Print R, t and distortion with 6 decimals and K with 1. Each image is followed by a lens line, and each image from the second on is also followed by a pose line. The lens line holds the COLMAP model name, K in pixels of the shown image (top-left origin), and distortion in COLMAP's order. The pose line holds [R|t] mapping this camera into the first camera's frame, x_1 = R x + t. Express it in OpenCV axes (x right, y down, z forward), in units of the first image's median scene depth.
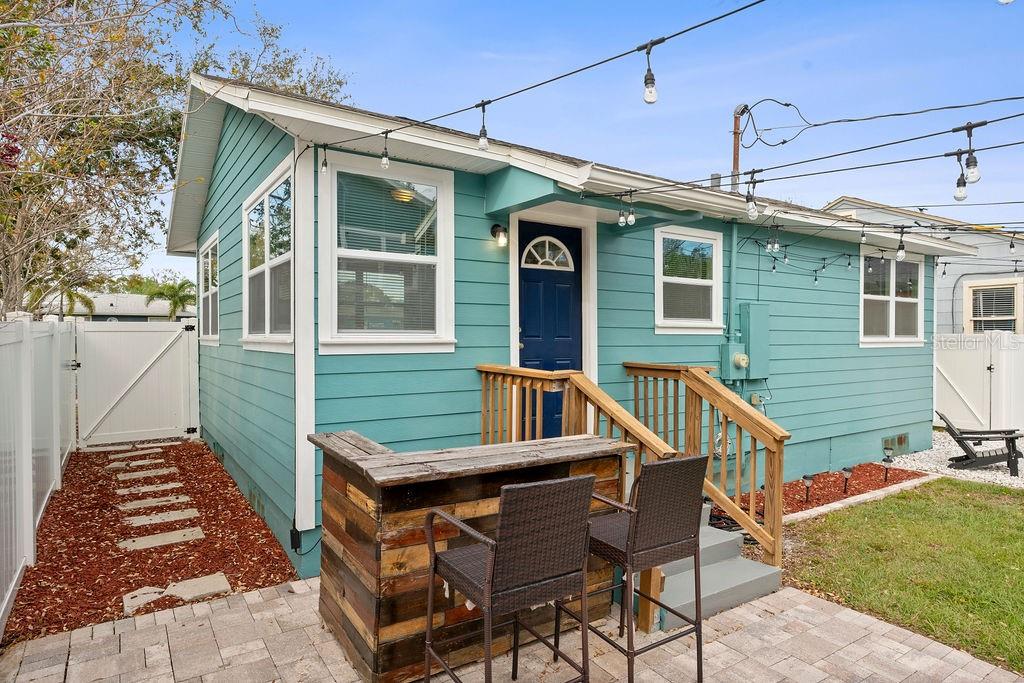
lens RADIAL K [[599.6, 0, 511.2], [0, 599.6, 339.7], [0, 0, 1]] dist [0.001433, 0.002617]
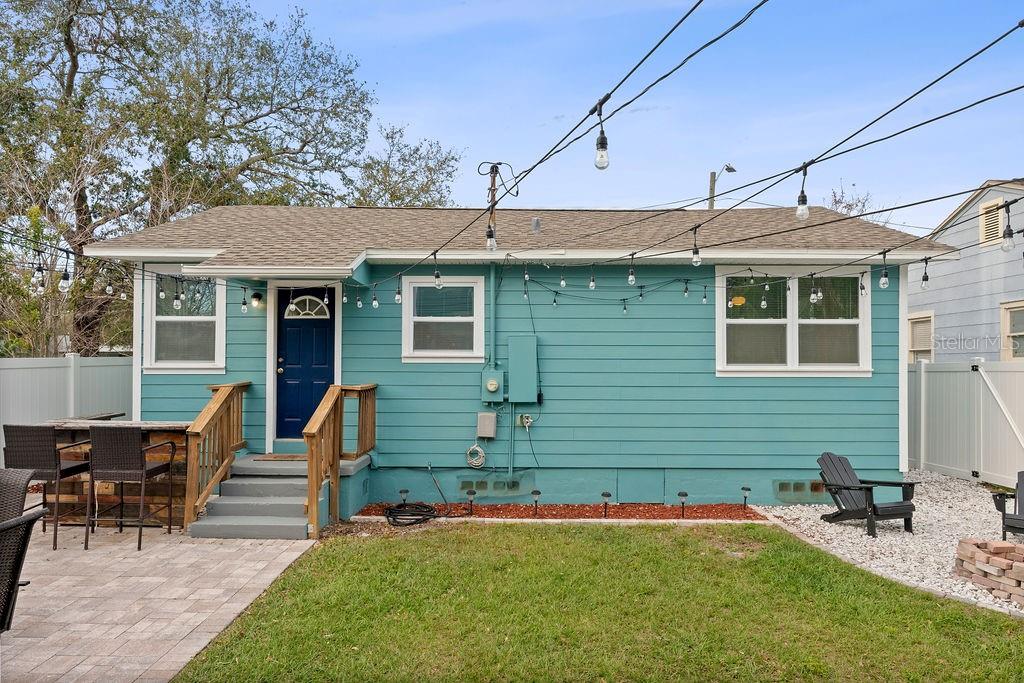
lens RADIAL K [[599.6, 0, 481.4], [0, 599.6, 364.8], [0, 0, 1]] dist [0.001433, 0.002617]
pose [[0.828867, -0.004321, -0.559429, 1.077282], [-0.003177, 0.999918, -0.012430, 0.010578], [0.559437, 0.012080, 0.828785, 0.028631]]
